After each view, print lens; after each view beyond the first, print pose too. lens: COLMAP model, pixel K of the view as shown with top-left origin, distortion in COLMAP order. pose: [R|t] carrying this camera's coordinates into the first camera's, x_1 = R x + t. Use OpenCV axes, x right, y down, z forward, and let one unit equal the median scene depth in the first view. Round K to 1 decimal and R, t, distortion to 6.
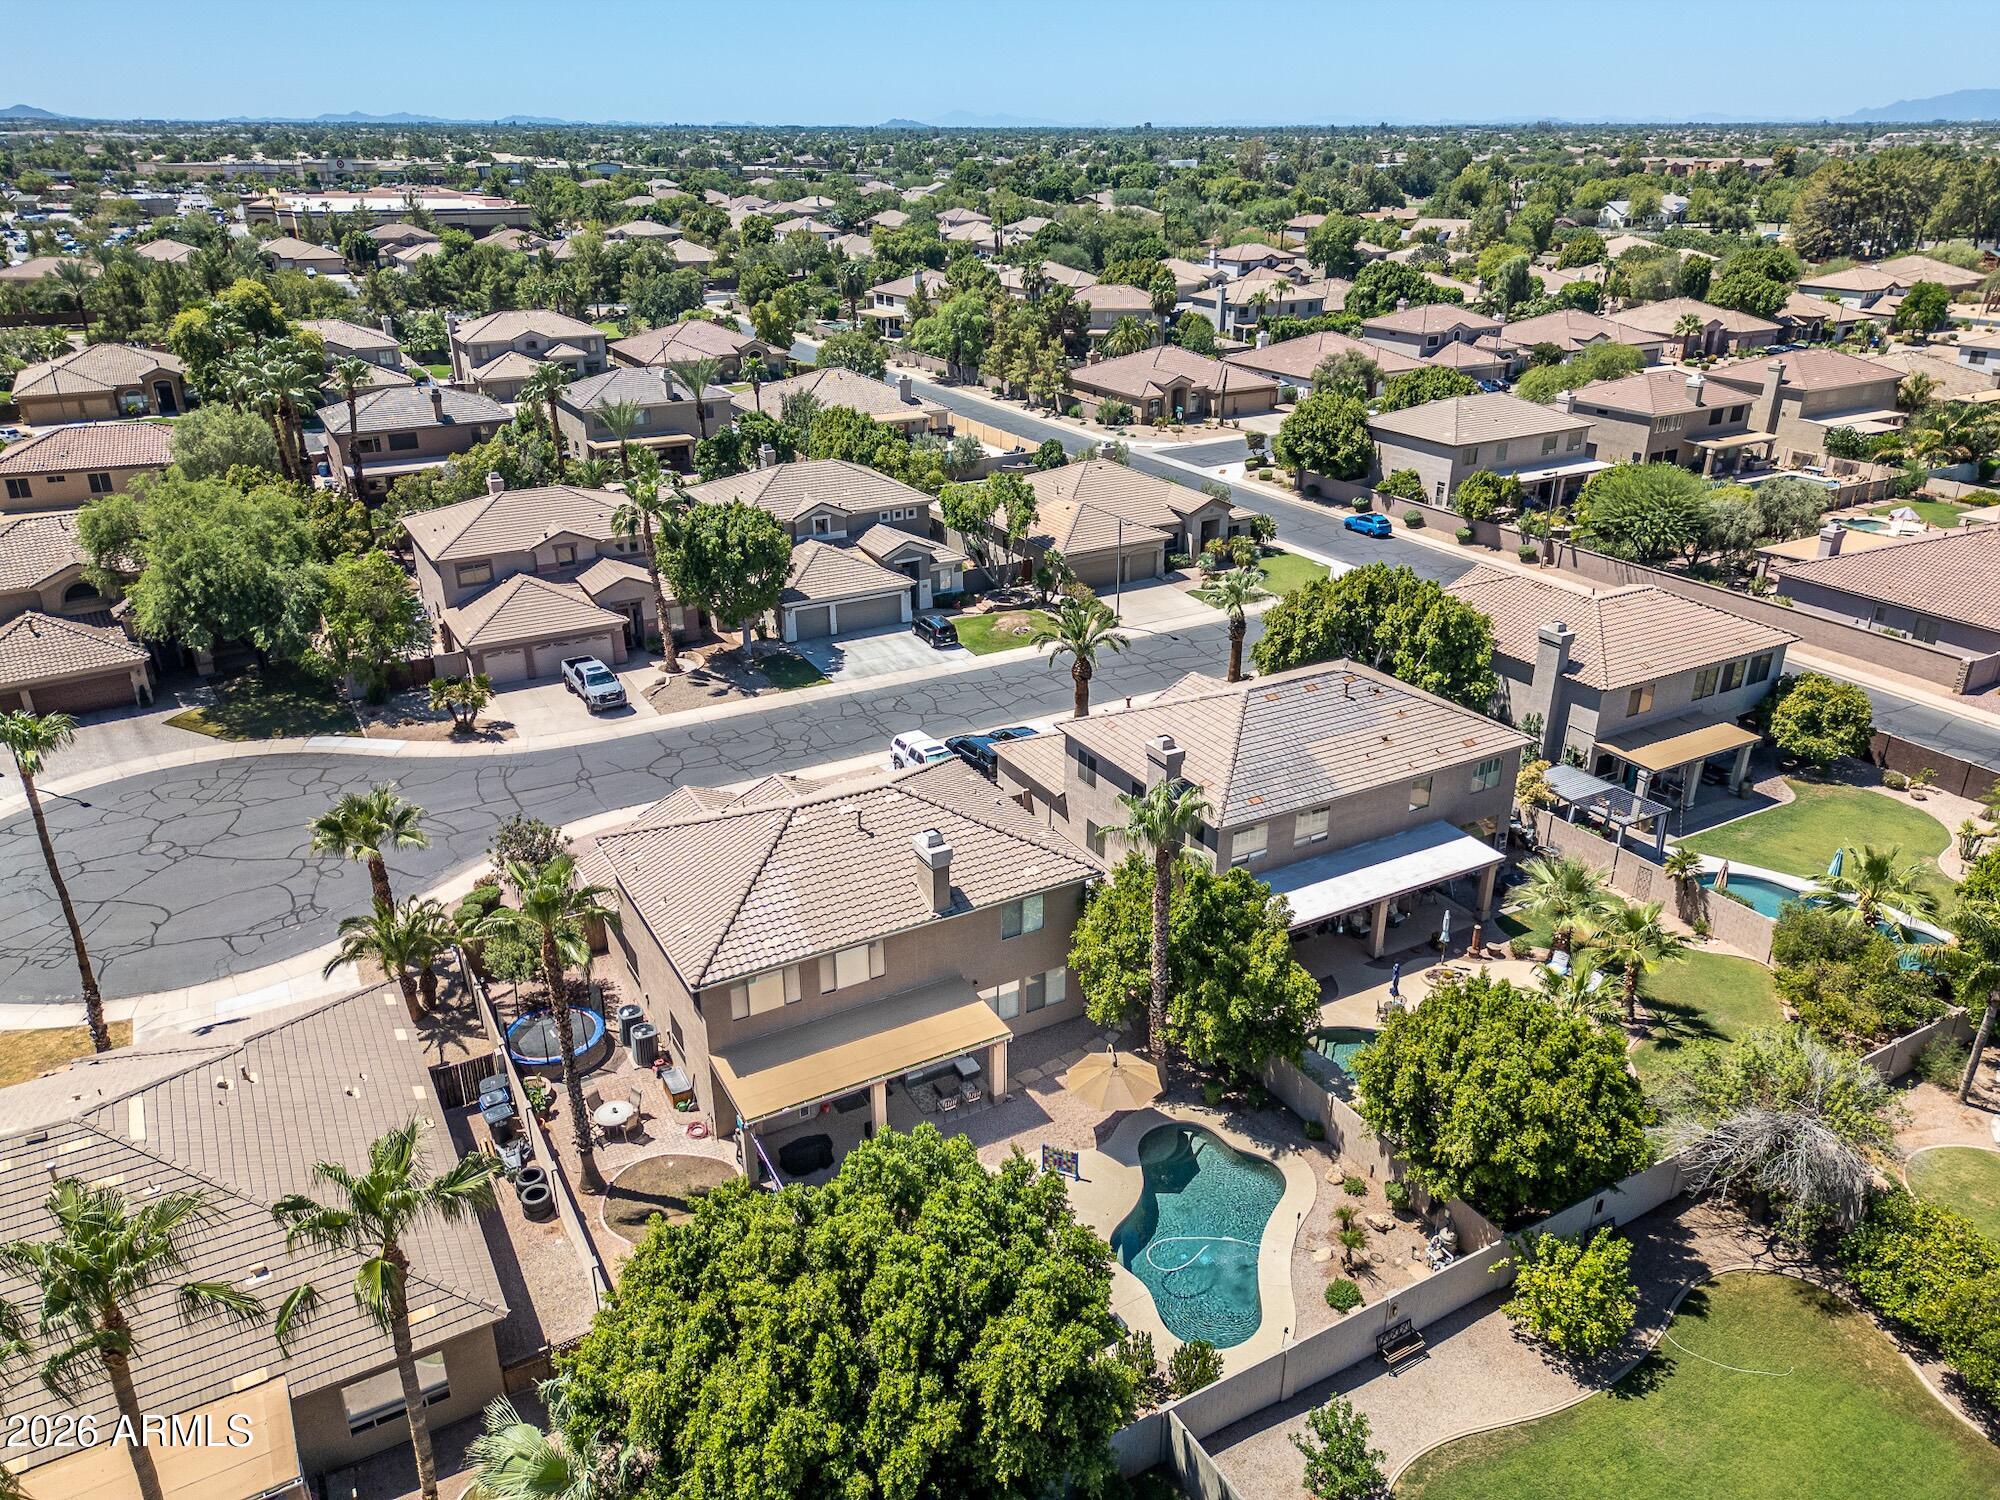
lens RADIAL K [[1417.8, 0, 1000.0], [0, 1417.8, 750.0], [0, 0, 1]] dist [0.062970, -0.050655]
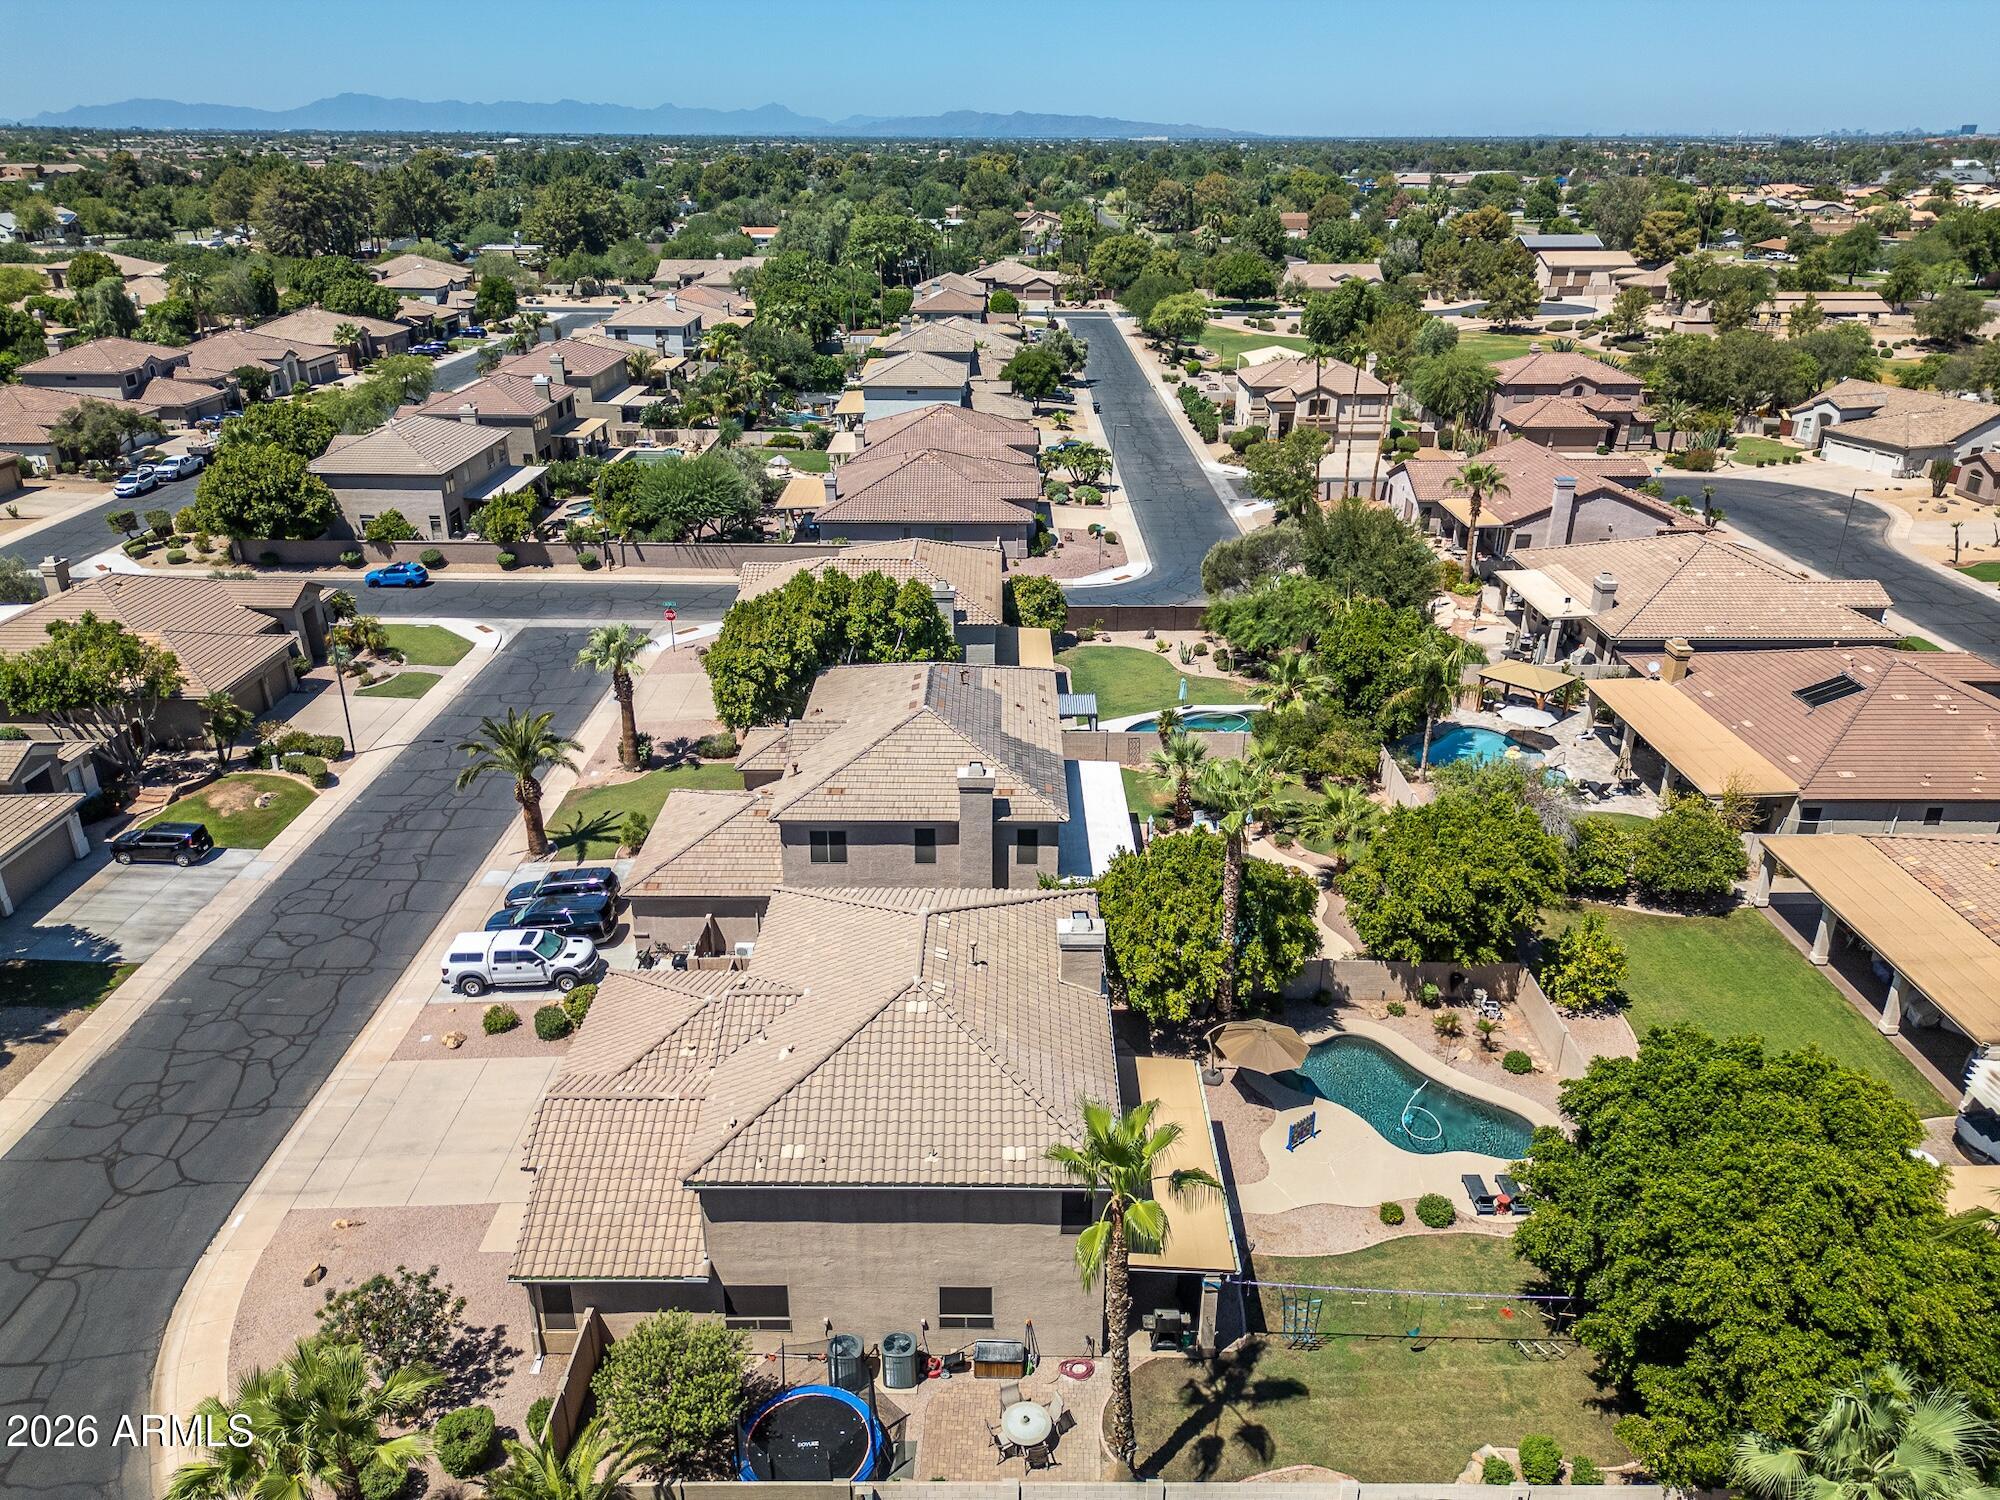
lens RADIAL K [[1403.4, 0, 1000.0], [0, 1403.4, 750.0], [0, 0, 1]] dist [0.061772, -0.054496]
pose [[0.491242, -0.345515, 0.799563, -0.345571], [0.344216, 0.920245, 0.186183, -0.103085], [-0.800123, 0.183761, 0.570995, 0.225712]]
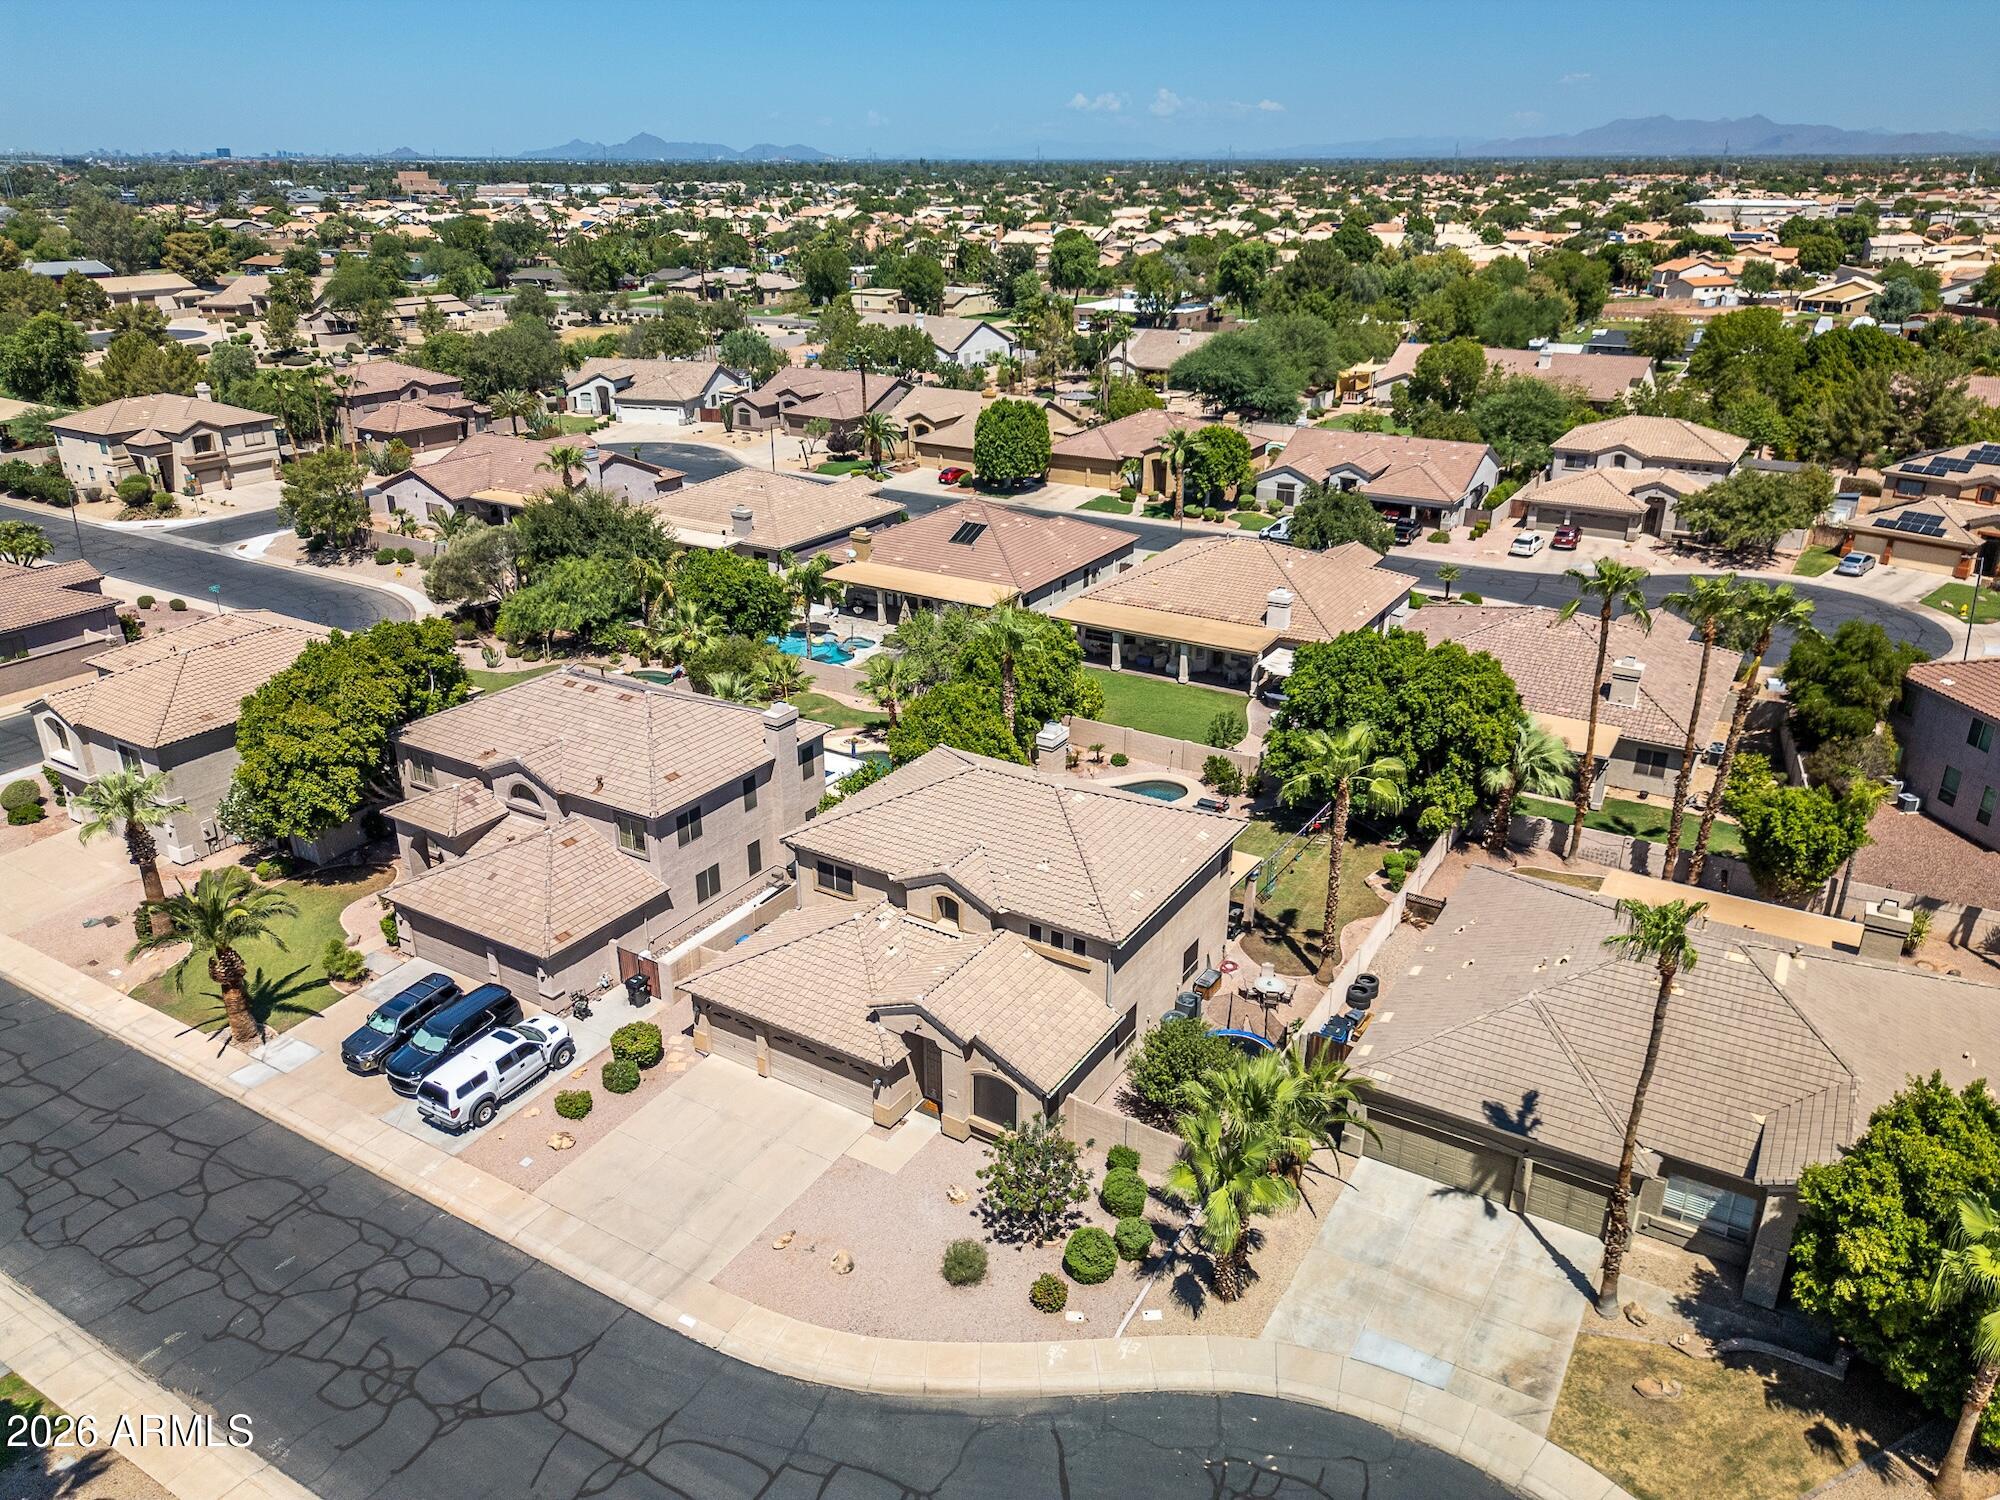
lens RADIAL K [[1403.4, 0, 1000.0], [0, 1403.4, 750.0], [0, 0, 1]] dist [0.061772, -0.054496]
pose [[-0.490343, -0.335830, 0.804227, -0.473473], [0.348846, 0.770001, 0.534232, -0.276143], [-0.798668, 0.542509, -0.260412, 0.619629]]
